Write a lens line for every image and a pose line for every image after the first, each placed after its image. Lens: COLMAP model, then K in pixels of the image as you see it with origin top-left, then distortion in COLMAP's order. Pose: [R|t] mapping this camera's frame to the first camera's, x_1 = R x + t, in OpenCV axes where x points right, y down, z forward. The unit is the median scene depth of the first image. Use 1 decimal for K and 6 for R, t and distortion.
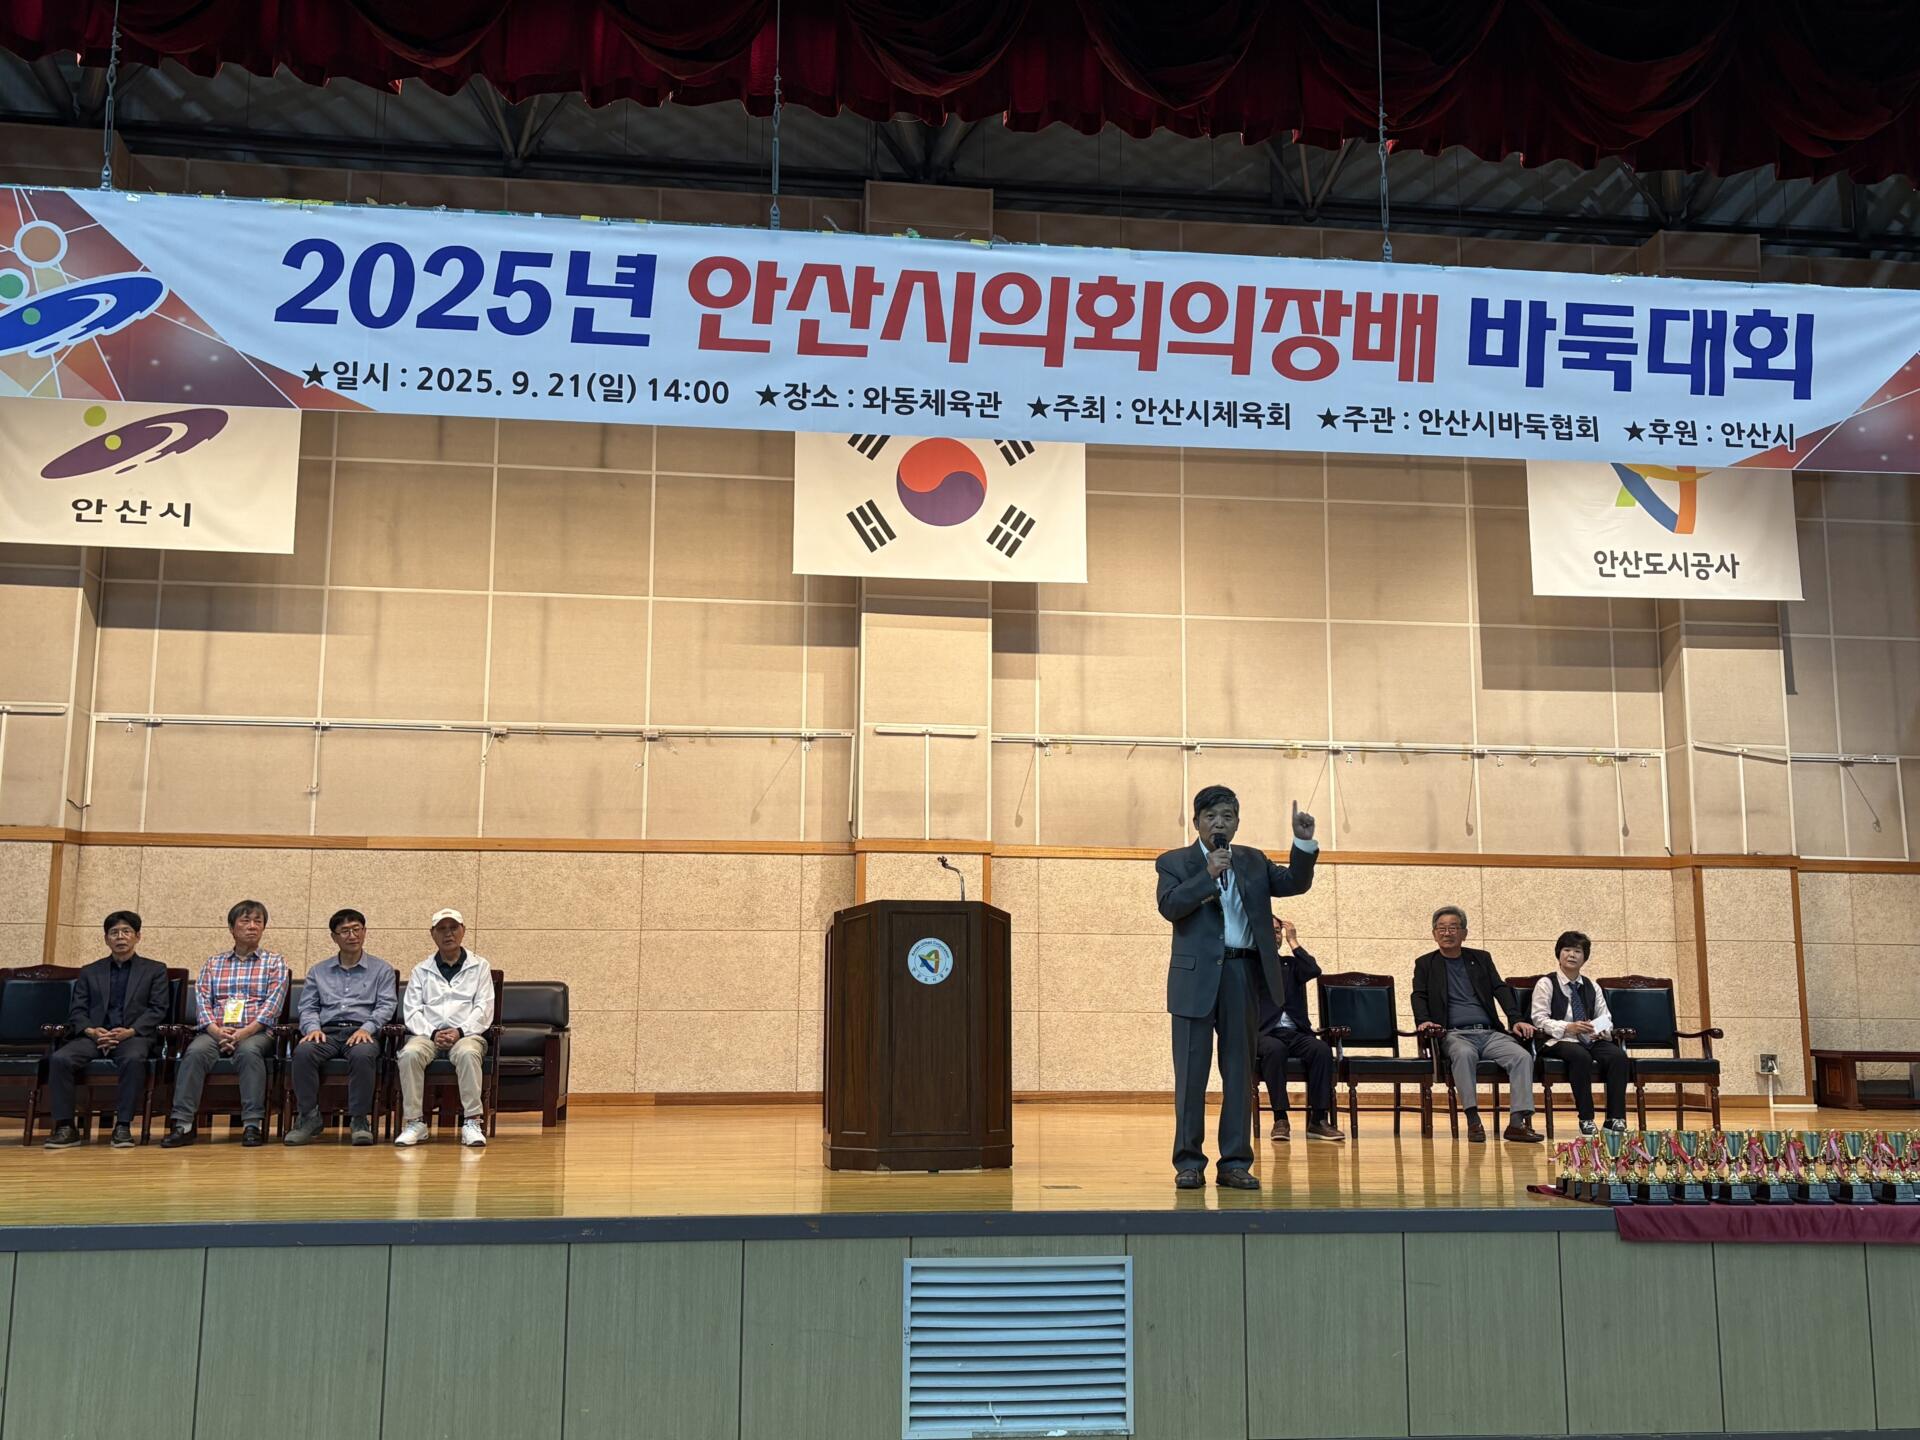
lens RADIAL K [[1861.0, 0, 958.6], [0, 1861.0, 712.3], [0, 0, 1]] dist [0.199791, -0.498576]
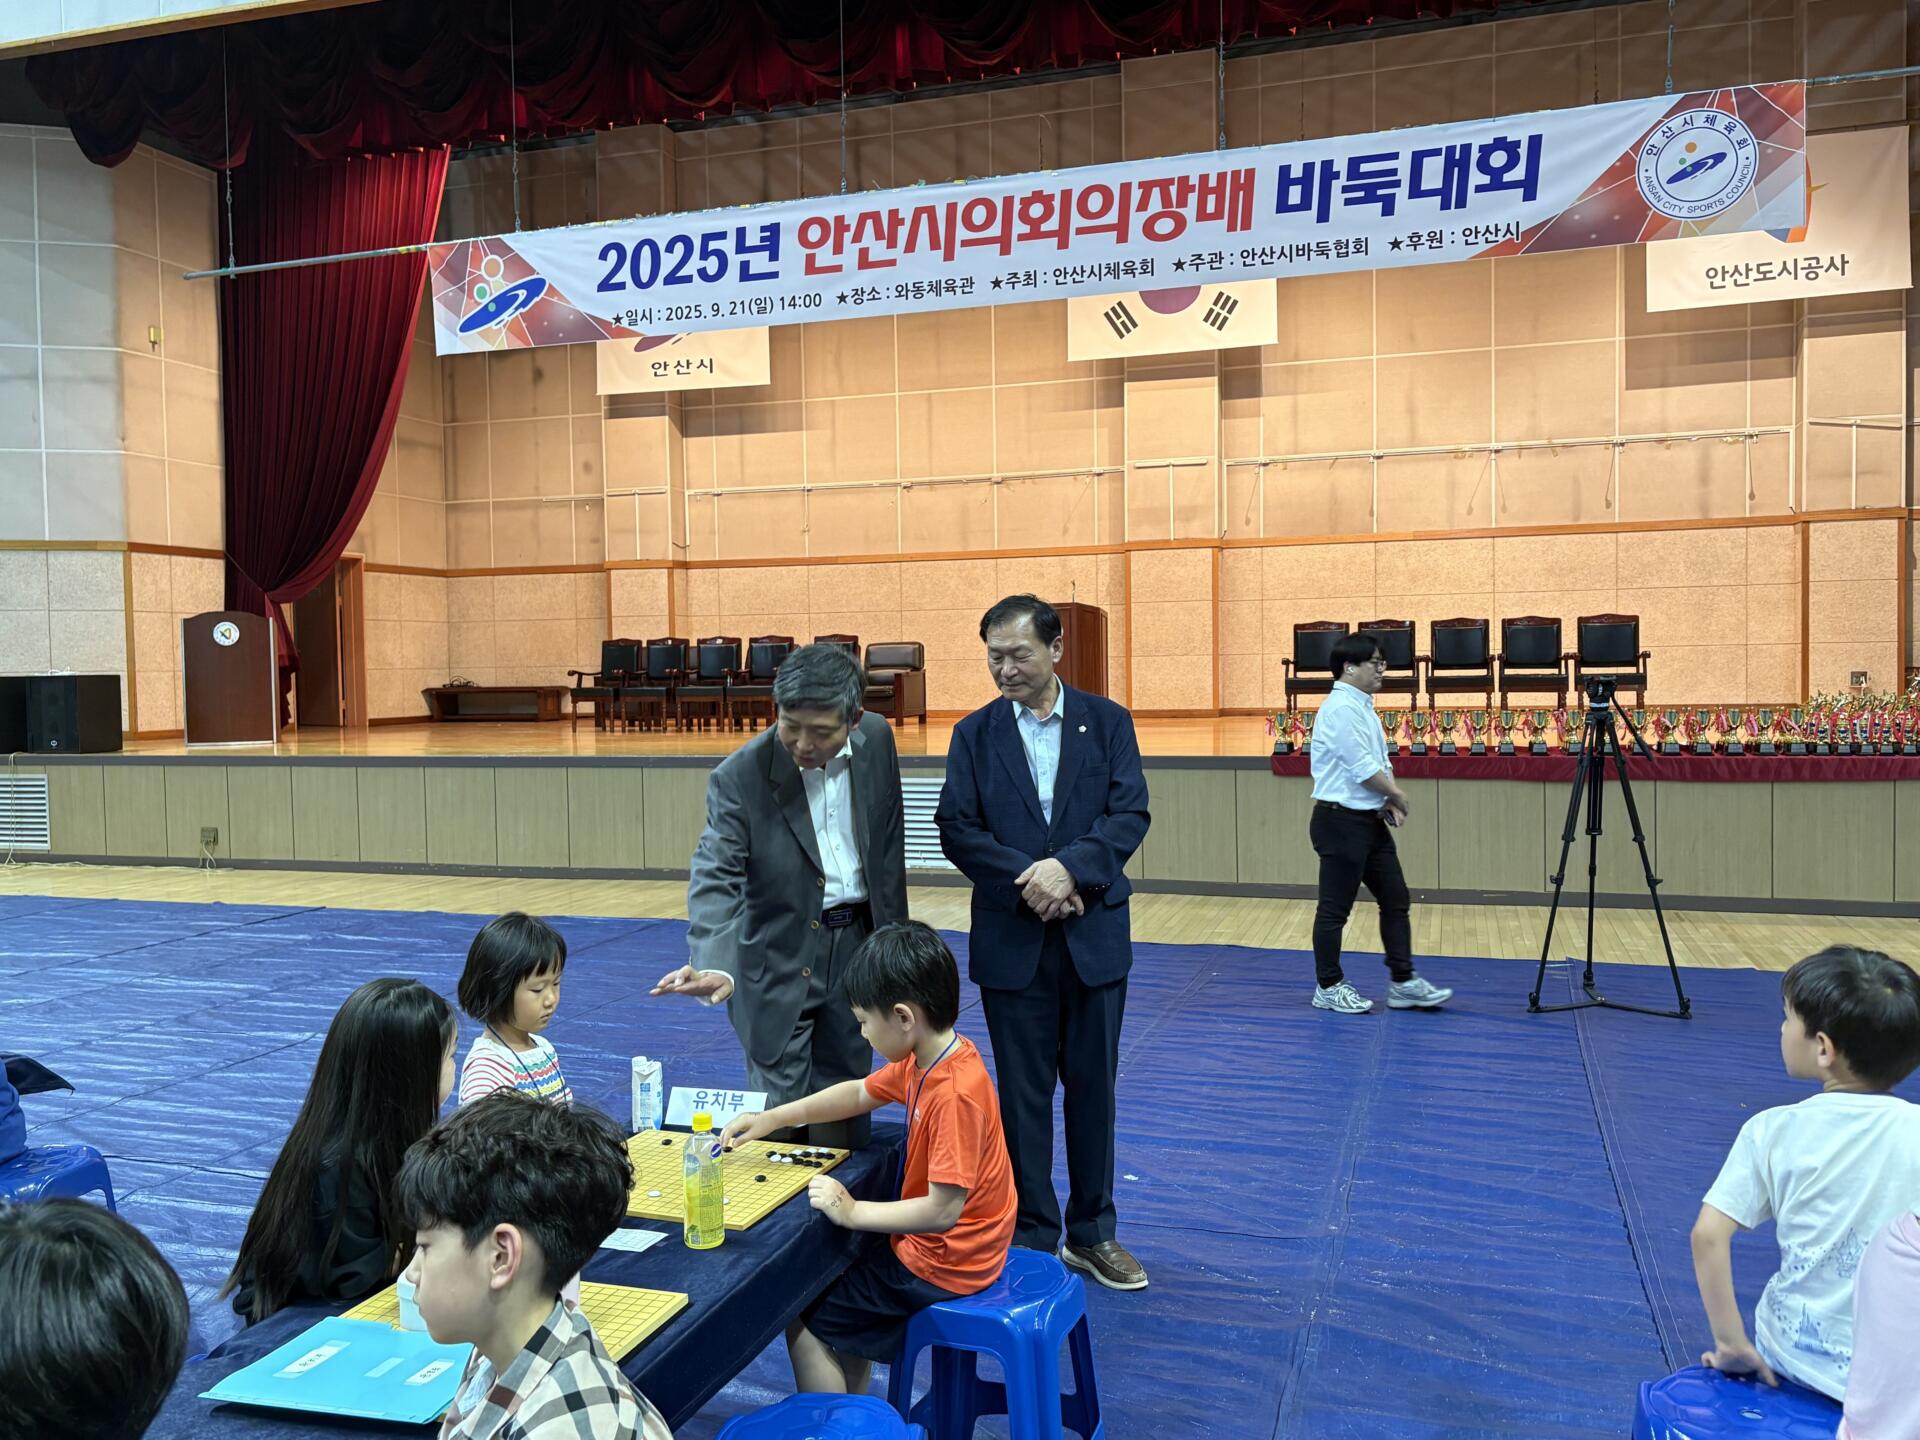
lens RADIAL K [[1577.2, 0, 967.2], [0, 1577.2, 724.4], [0, 0, 1]] dist [0.107938, -0.188542]
pose [[0.904933, -0.004448, -0.425531, 0.358834], [0.086020, 0.981216, 0.172673, -0.016522], [0.416770, -0.192862, 0.888317, -0.182695]]
